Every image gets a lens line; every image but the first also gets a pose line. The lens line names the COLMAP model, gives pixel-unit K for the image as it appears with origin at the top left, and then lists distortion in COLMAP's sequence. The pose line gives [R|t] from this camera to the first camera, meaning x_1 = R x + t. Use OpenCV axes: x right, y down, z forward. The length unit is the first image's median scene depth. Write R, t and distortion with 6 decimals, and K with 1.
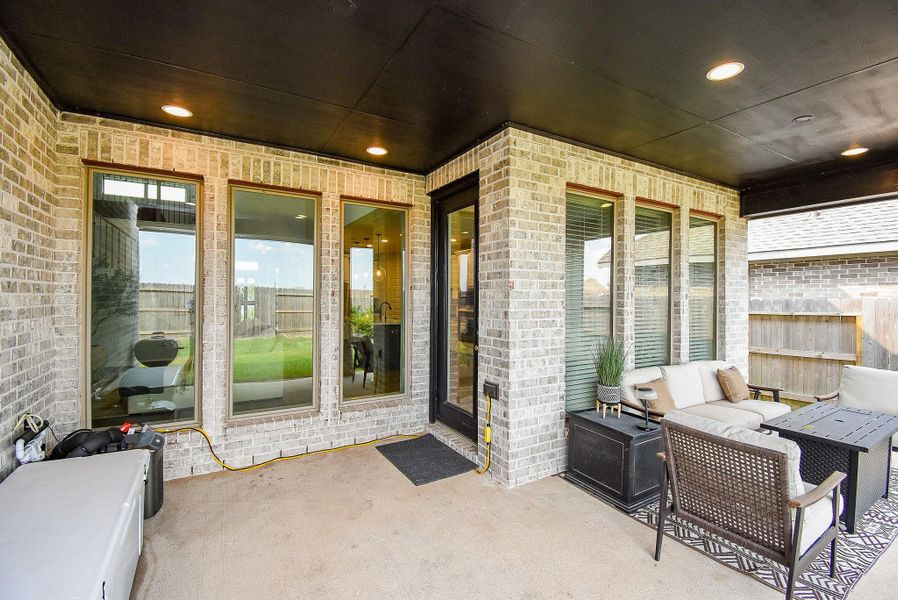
lens RADIAL K [[404.1, 0, 448.5], [0, 404.1, 295.8], [0, 0, 1]] dist [0.001835, -0.000314]
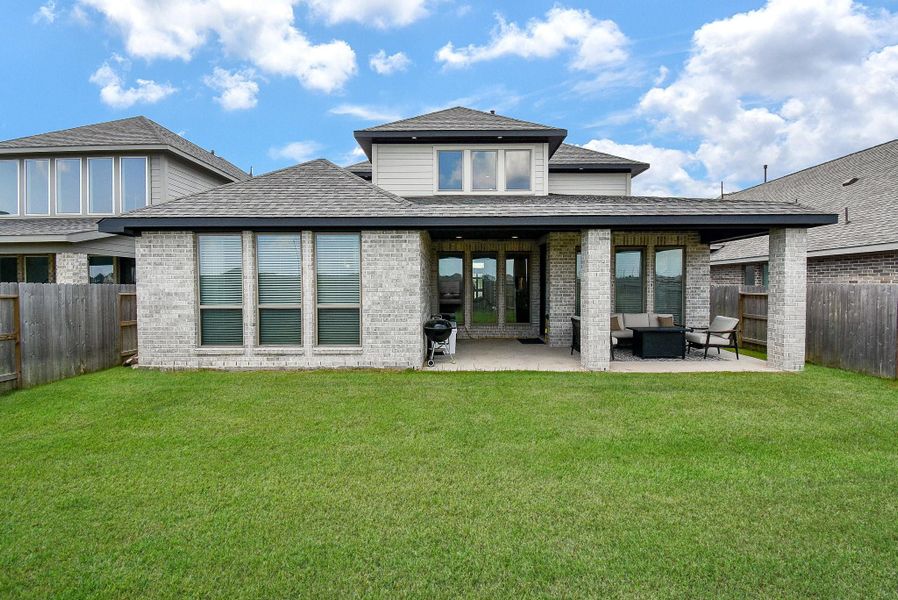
lens RADIAL K [[404.1, 0, 448.5], [0, 404.1, 295.8], [0, 0, 1]] dist [0.001835, -0.000314]
pose [[0.858465, 0.003211, -0.512862, 0.778618], [0.011445, 0.999611, 0.025417, -0.008788], [0.512744, -0.027689, 0.858095, -1.519538]]
